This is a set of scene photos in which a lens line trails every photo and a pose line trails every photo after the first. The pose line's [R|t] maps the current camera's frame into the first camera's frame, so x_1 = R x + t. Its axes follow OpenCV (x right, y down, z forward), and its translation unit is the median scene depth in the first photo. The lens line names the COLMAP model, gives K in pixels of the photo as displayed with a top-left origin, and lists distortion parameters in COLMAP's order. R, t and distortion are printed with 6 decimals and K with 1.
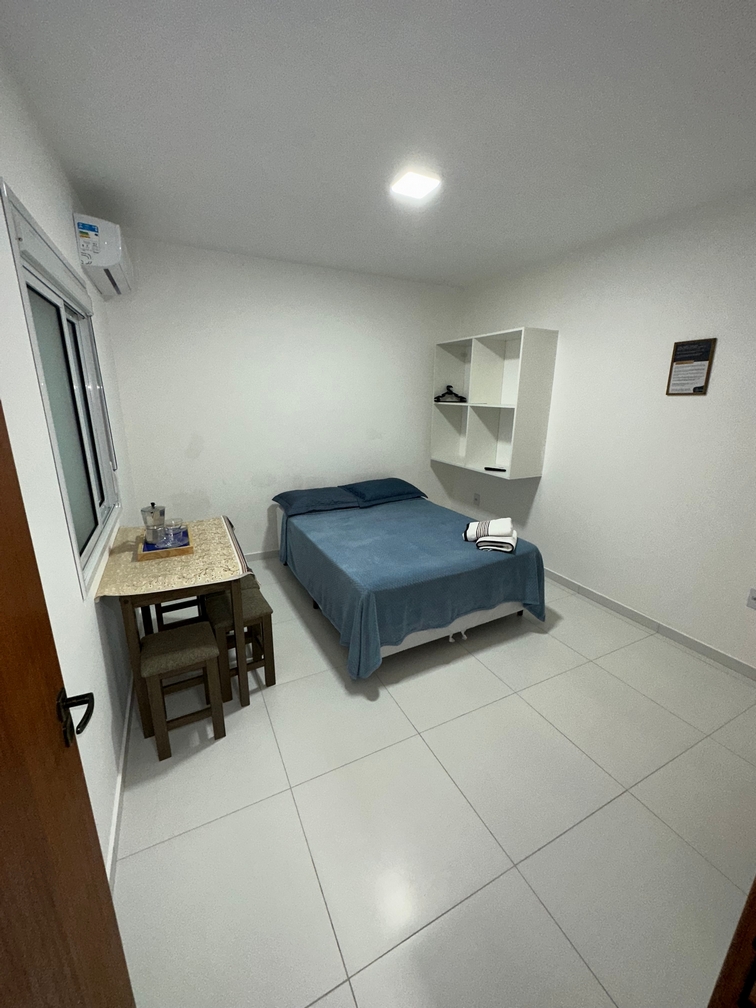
lens RADIAL K [[399.9, 0, 381.7], [0, 399.9, 504.6], [0, 0, 1]] dist [-0.001838, -0.000046]
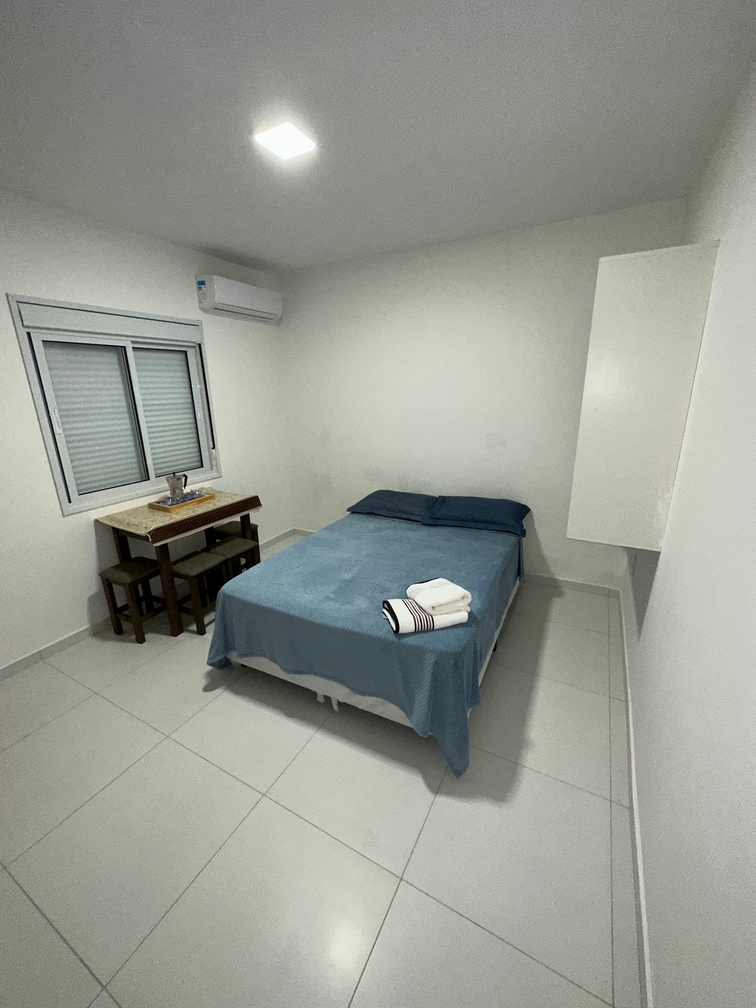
lens RADIAL K [[399.9, 0, 380.8], [0, 399.9, 507.9], [0, 0, 1]] dist [-0.001838, -0.000046]
pose [[0.566038, 0.212137, -0.796617, 0.734998], [-0.194094, 0.973453, 0.121314, -0.143598], [0.801204, 0.085950, 0.592186, 0.539664]]
